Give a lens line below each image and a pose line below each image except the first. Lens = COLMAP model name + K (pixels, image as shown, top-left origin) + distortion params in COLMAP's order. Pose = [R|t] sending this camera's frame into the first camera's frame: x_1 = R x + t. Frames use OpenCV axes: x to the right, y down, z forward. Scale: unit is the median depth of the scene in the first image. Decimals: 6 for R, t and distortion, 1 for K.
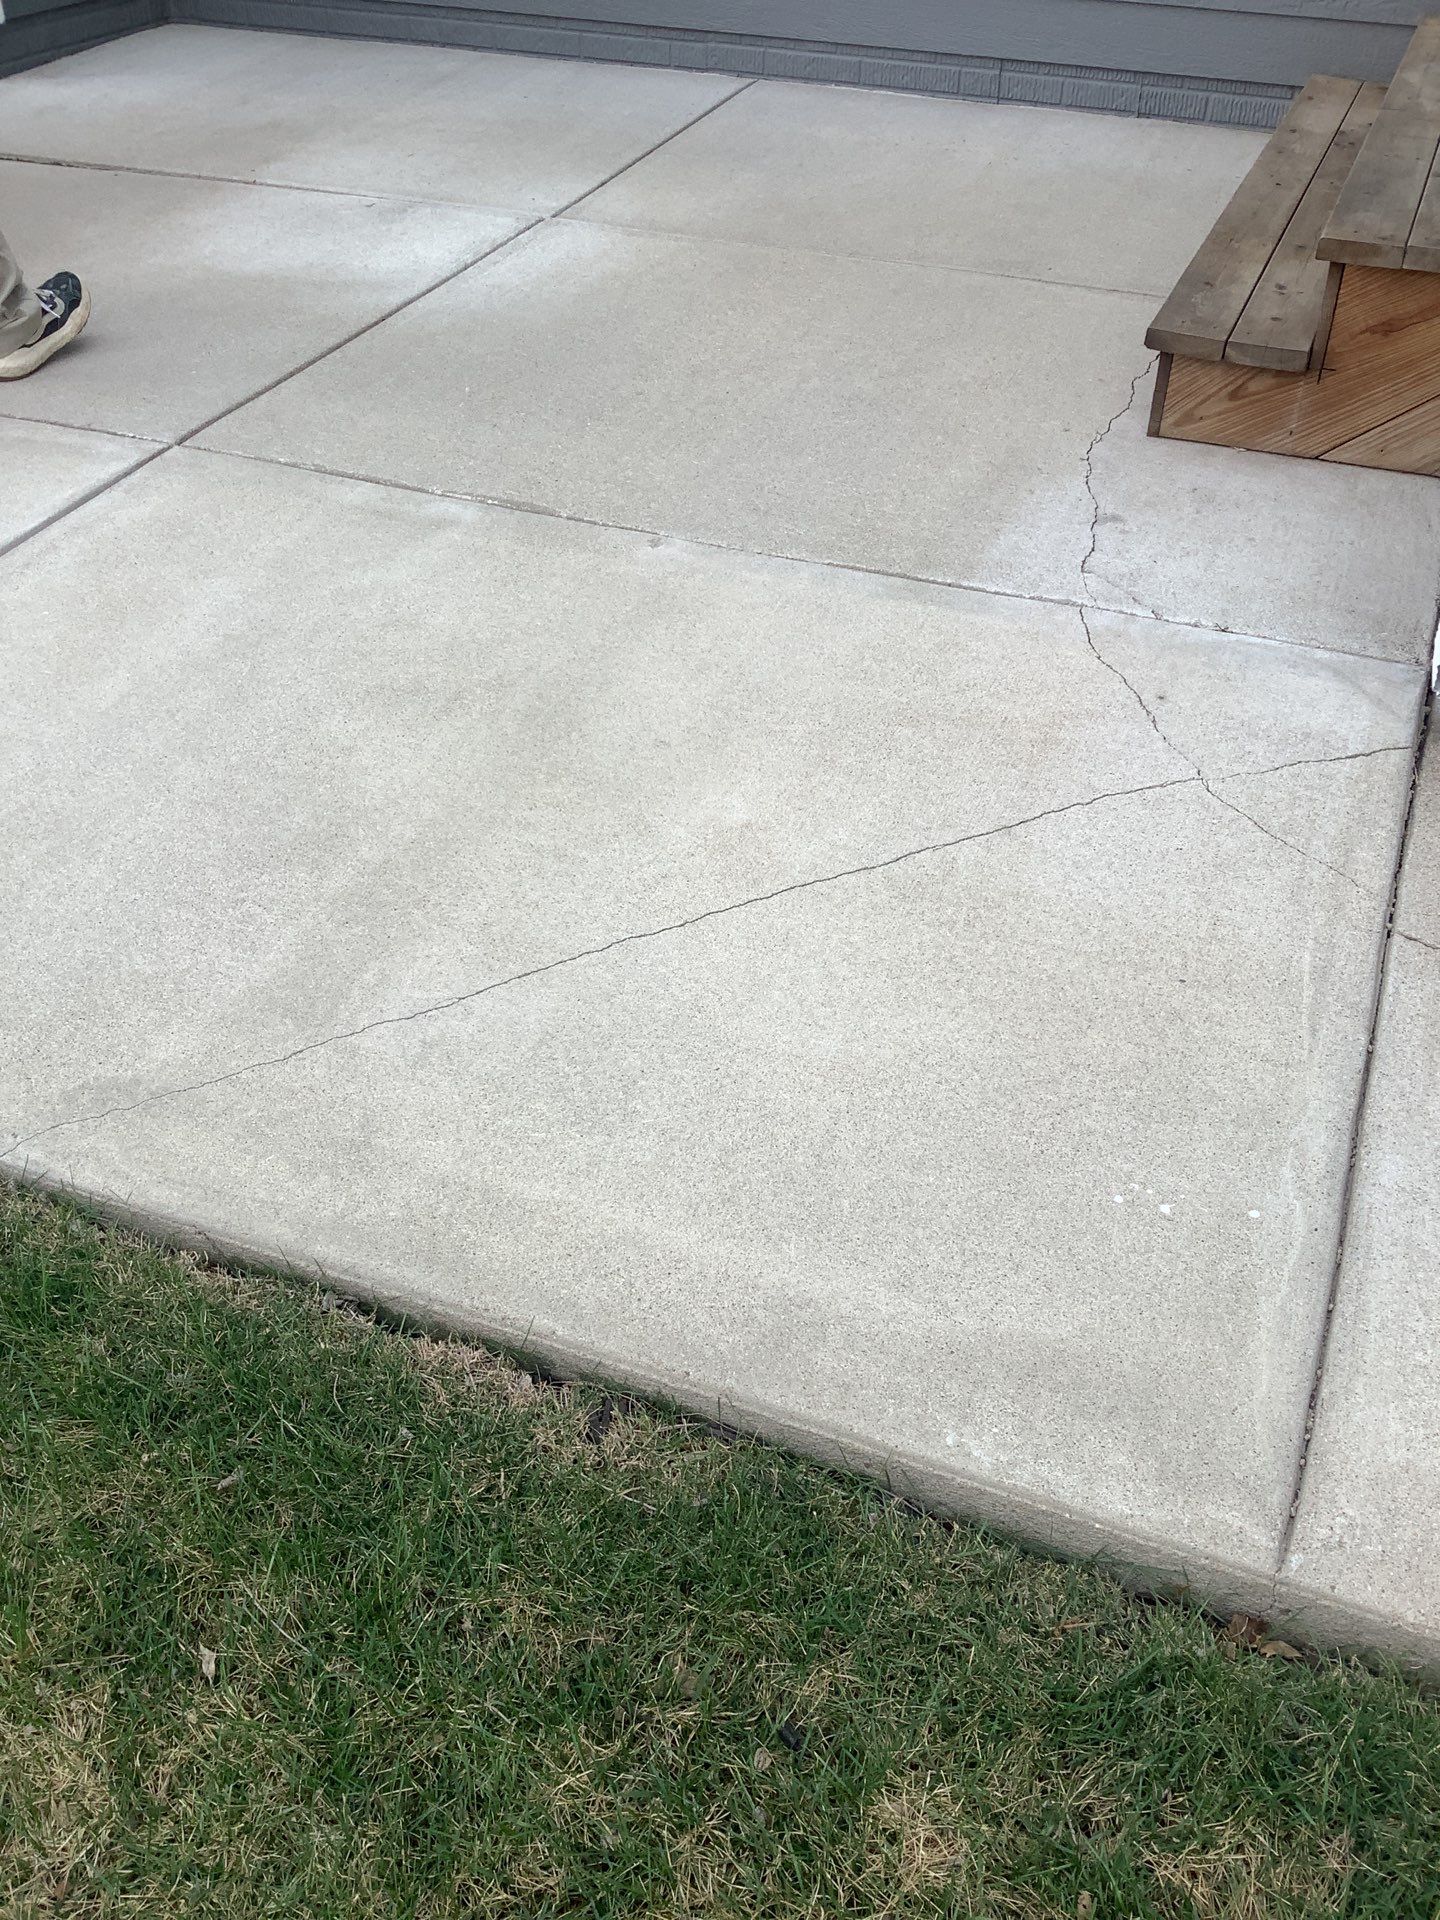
lens RADIAL K [[1694.0, 0, 705.0], [0, 1694.0, 967.9], [0, 0, 1]] dist [0.091556, -0.174387]
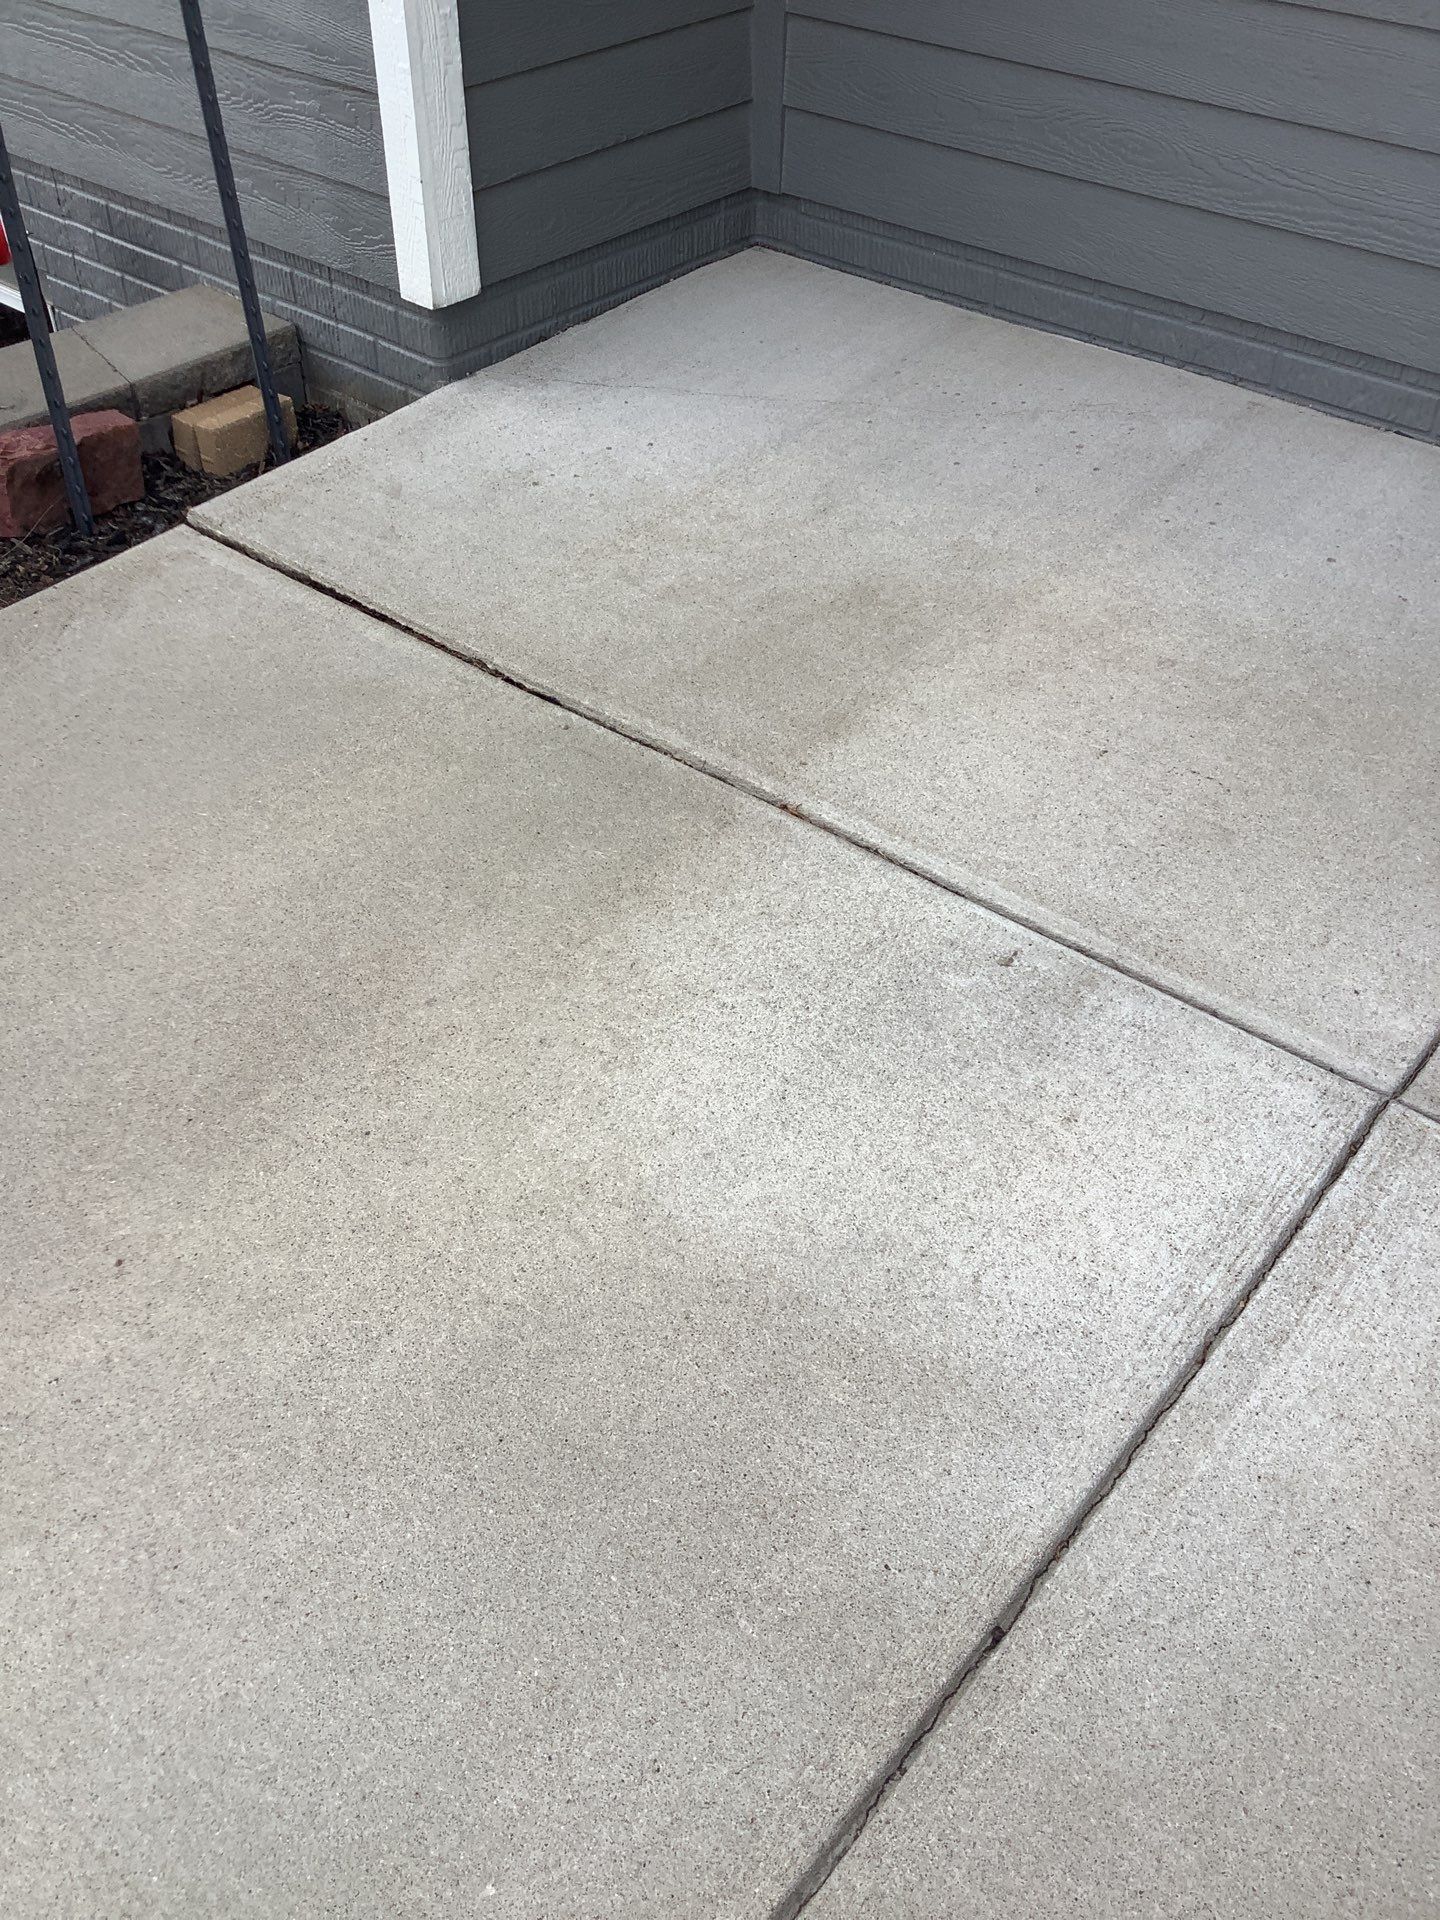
lens RADIAL K [[1694.0, 0, 705.0], [0, 1694.0, 967.9], [0, 0, 1]] dist [0.091556, -0.174387]
pose [[0.945664, 0.207754, -0.250116, -0.237586], [-0.194490, 0.977885, 0.076910, -0.708592], [0.260563, -0.024086, 0.965156, 0.777575]]
